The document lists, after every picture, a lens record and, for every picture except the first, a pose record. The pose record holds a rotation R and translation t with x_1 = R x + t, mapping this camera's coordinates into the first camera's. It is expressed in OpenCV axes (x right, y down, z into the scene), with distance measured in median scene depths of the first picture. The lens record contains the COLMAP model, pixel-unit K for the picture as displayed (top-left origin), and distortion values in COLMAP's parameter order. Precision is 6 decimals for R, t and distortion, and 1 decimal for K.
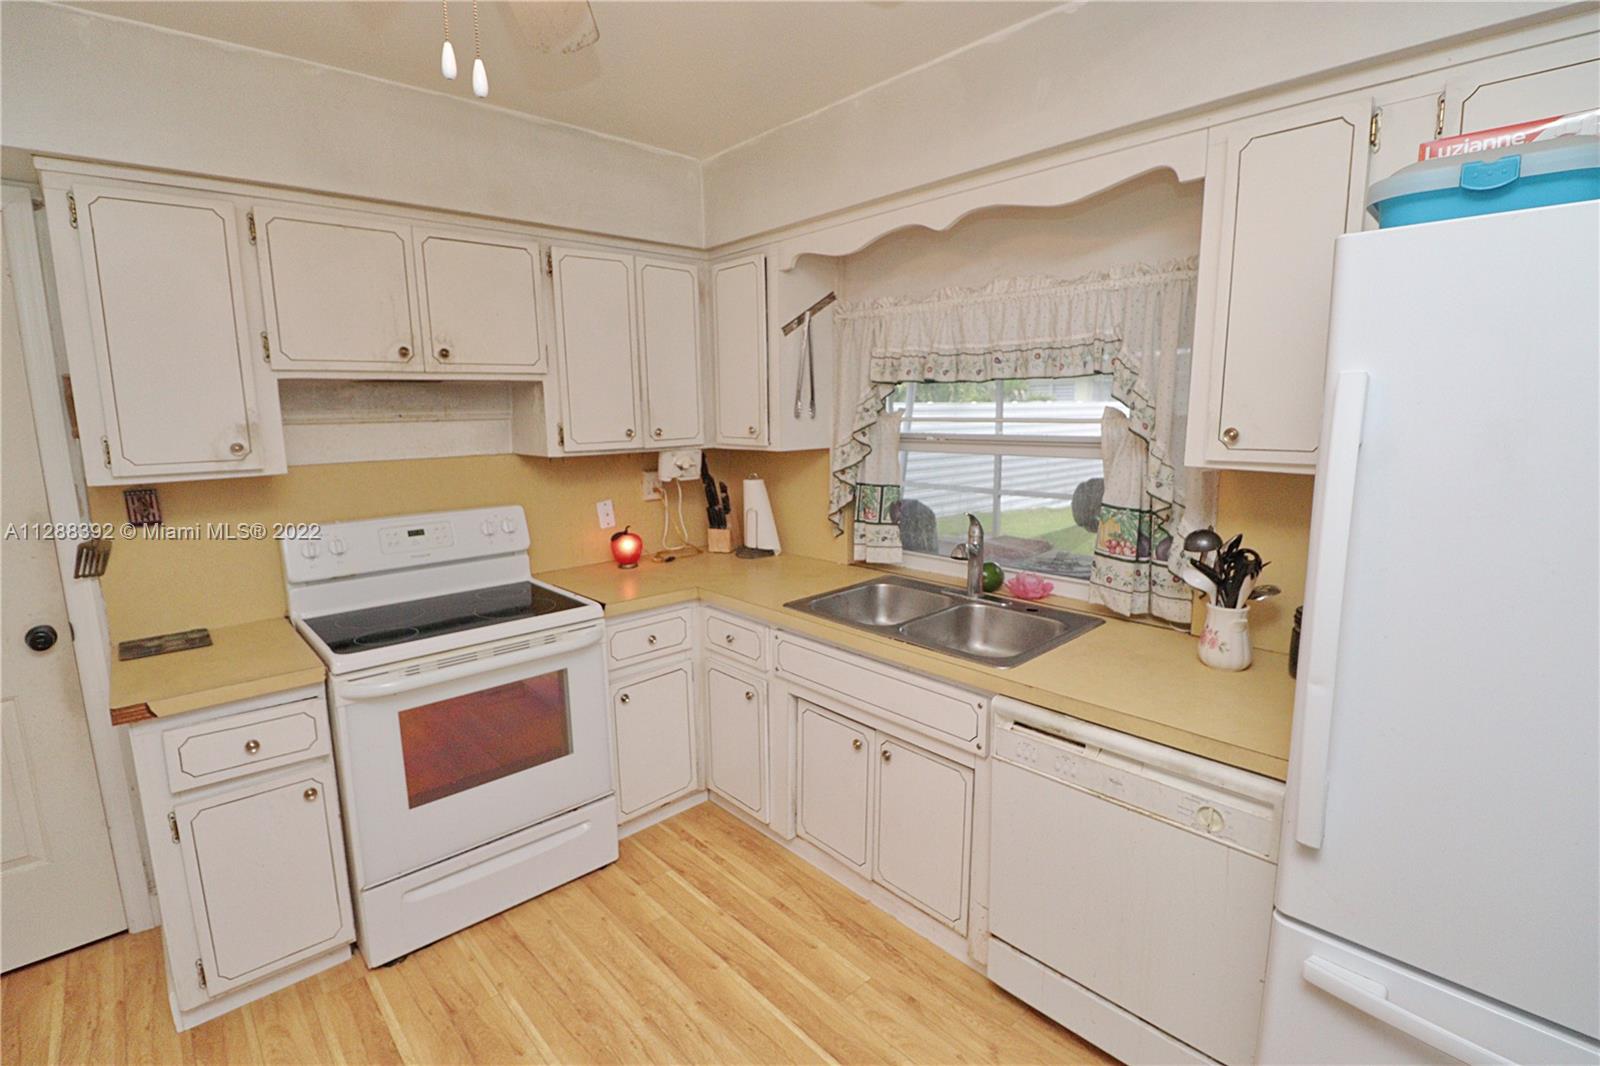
lens RADIAL K [[740.1, 0, 797.8], [0, 740.1, 528.2], [0, 0, 1]] dist [-0.009585, -0.002556]
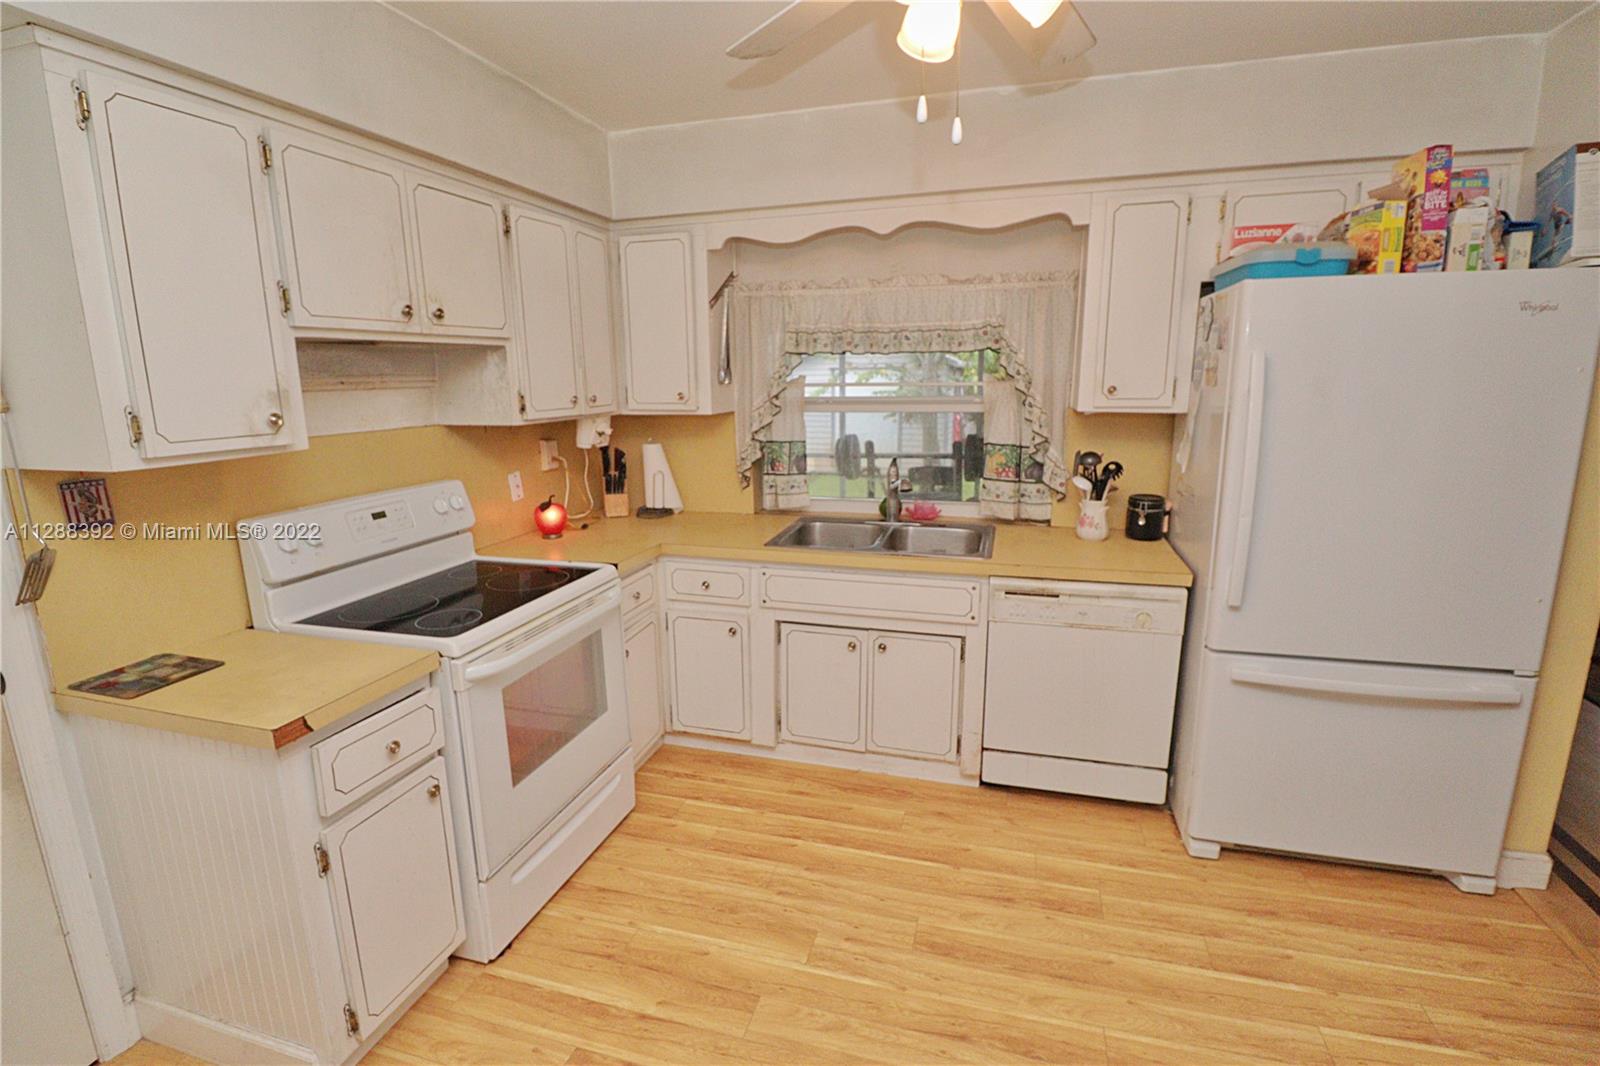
lens RADIAL K [[740.1, 0, 792.1], [0, 740.1, 530.7], [0, 0, 1]] dist [-0.009585, -0.002556]
pose [[0.855732, -0.104952, 0.506663, -0.595884], [0.086022, 0.994442, 0.060705, 0.014524], [-0.510218, -0.008363, 0.860004, -0.019744]]
